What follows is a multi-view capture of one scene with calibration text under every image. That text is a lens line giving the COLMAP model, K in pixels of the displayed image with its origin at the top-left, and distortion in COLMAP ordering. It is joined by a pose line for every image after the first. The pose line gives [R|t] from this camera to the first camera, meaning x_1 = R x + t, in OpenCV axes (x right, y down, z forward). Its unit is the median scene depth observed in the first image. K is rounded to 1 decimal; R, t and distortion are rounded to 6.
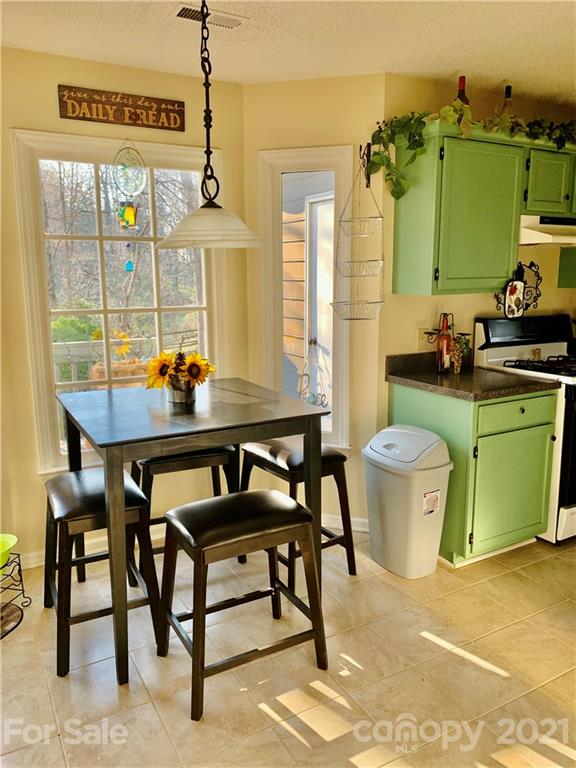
lens RADIAL K [[596.2, 0, 295.0], [0, 596.2, 382.6], [0, 0, 1]] dist [0.051934, -0.091826]
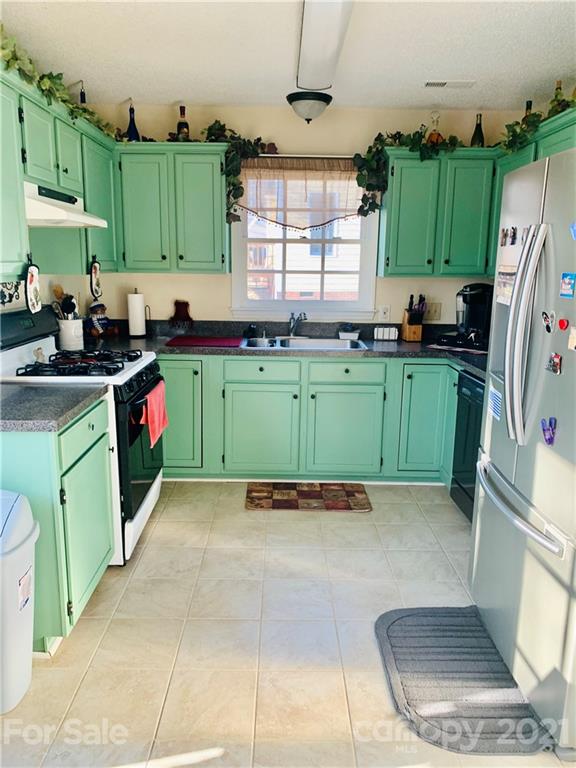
lens RADIAL K [[574.2, 0, 288.0], [0, 574.2, 384.0], [0, 0, 1]] dist [0.008578, 0.003058]
pose [[0.485994, -0.159360, 0.859310, -0.142695], [0.133213, 0.985254, 0.107376, -0.056159], [-0.863750, 0.062288, 0.500056, 0.359519]]
